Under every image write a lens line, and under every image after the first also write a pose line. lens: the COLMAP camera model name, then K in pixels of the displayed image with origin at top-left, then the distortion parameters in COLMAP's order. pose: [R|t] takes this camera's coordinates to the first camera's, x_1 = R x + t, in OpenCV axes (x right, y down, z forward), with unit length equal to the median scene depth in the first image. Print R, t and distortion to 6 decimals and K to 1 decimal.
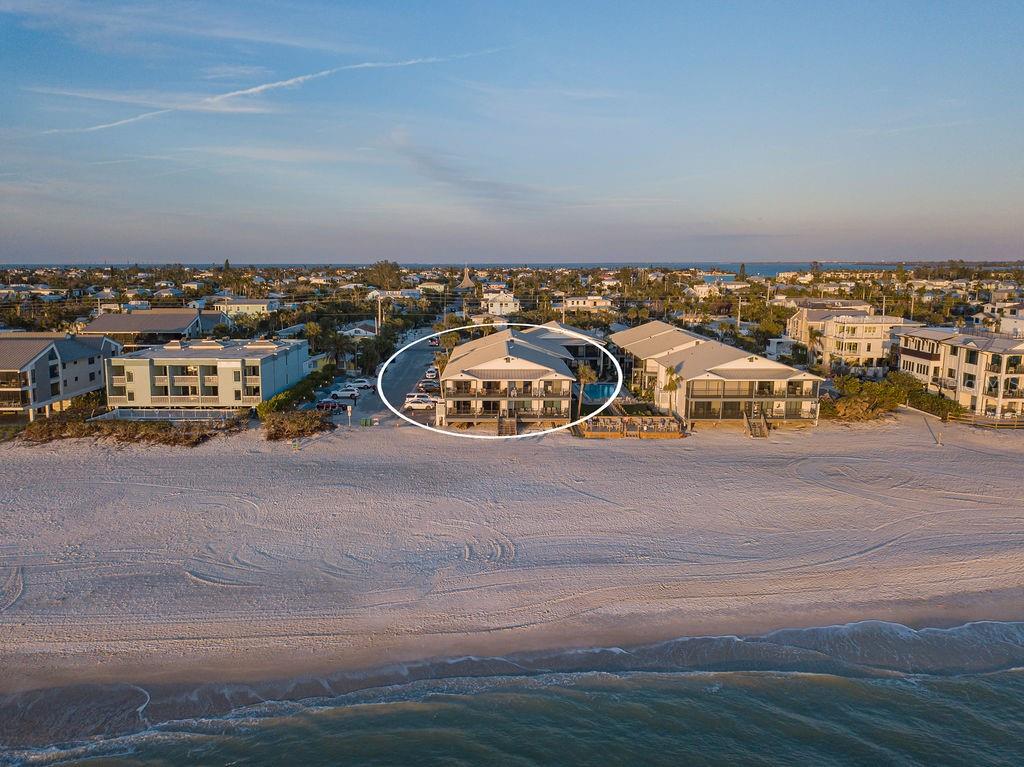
lens RADIAL K [[792.8, 0, 485.9], [0, 792.8, 381.6], [0, 0, 1]] dist [0.004070, -0.003042]
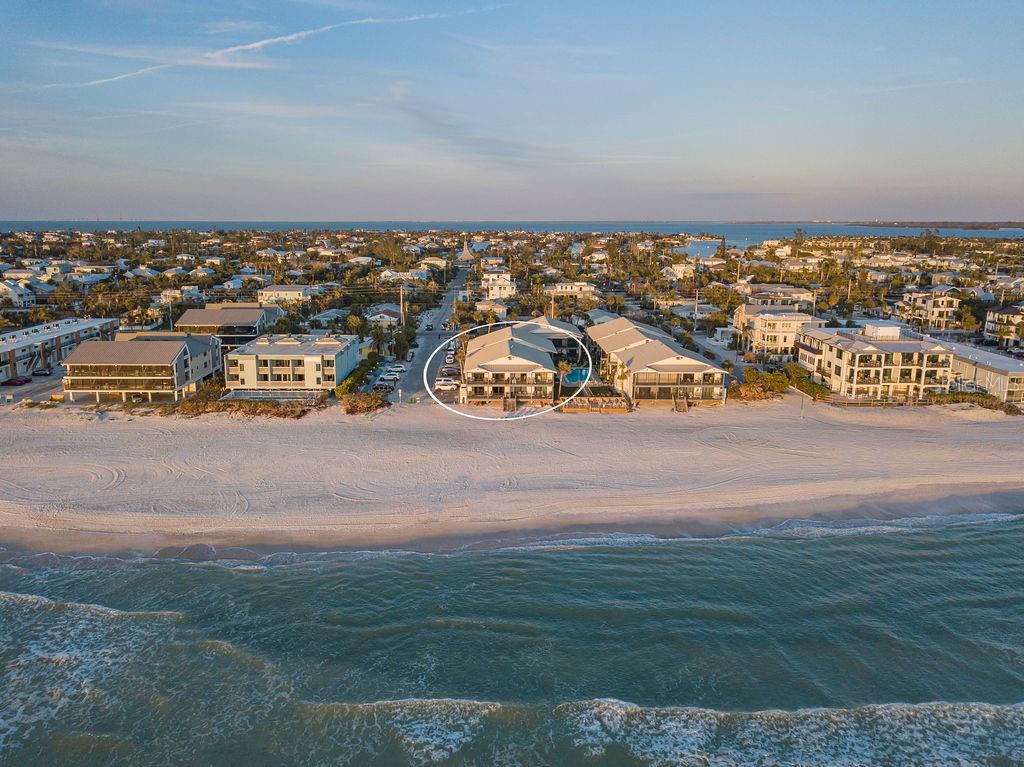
lens RADIAL K [[792.8, 0, 485.9], [0, 792.8, 381.6], [0, 0, 1]] dist [0.004070, -0.003042]
pose [[0.999968, 0.001919, 0.007709, -0.025466], [-0.002327, 0.998579, 0.053246, -0.057343], [-0.007596, -0.053262, 0.998552, -0.412479]]
